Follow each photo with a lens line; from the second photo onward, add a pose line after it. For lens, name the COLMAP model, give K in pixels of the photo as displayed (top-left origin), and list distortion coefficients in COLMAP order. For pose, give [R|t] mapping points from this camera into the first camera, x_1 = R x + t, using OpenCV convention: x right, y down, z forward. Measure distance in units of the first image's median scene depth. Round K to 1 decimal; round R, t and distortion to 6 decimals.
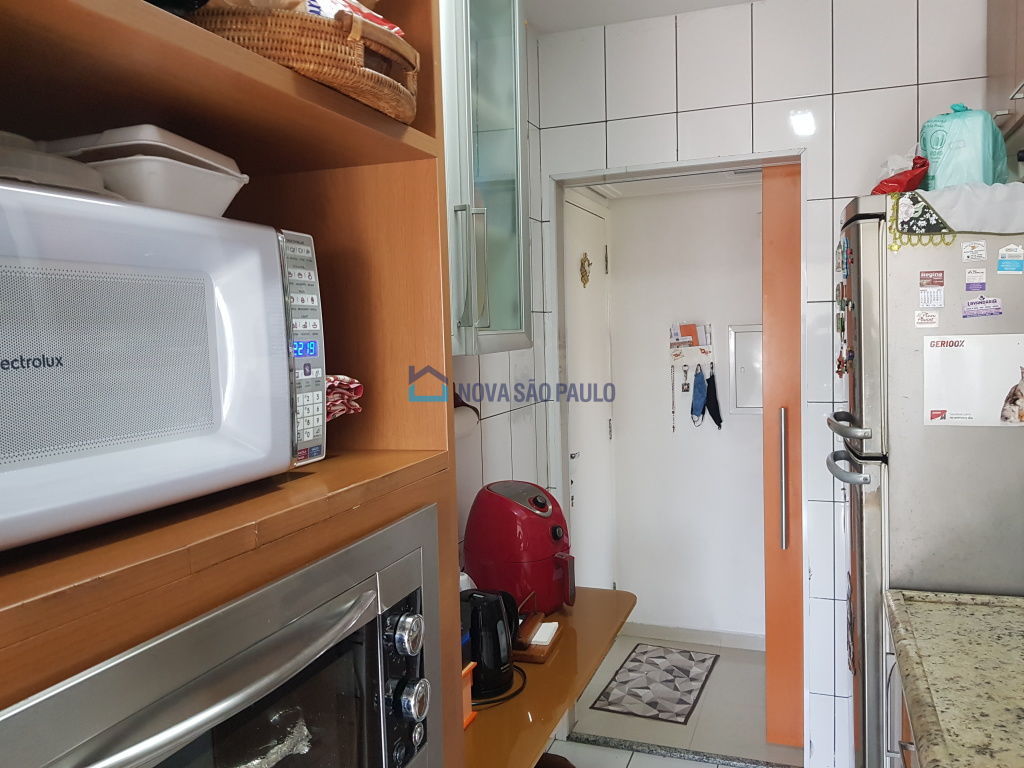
lens RADIAL K [[812.2, 0, 512.0], [0, 812.2, 384.0], [0, 0, 1]] dist [-0.009665, -0.005213]
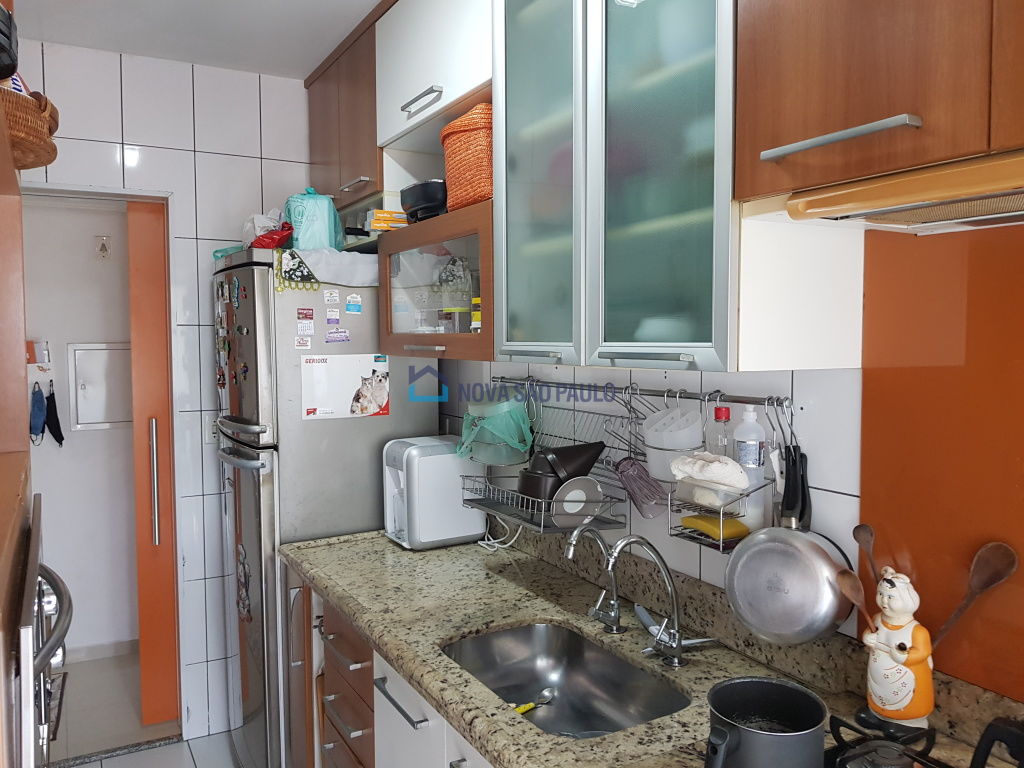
lens RADIAL K [[807.6, 0, 519.8], [0, 807.6, 388.5], [0, 0, 1]] dist [0.105857, -0.222073]
pose [[0.637107, -0.020696, 0.770498, -0.323788], [0.036220, 0.999339, -0.003107, 0.015282], [-0.769924, 0.029887, 0.637435, -0.169235]]
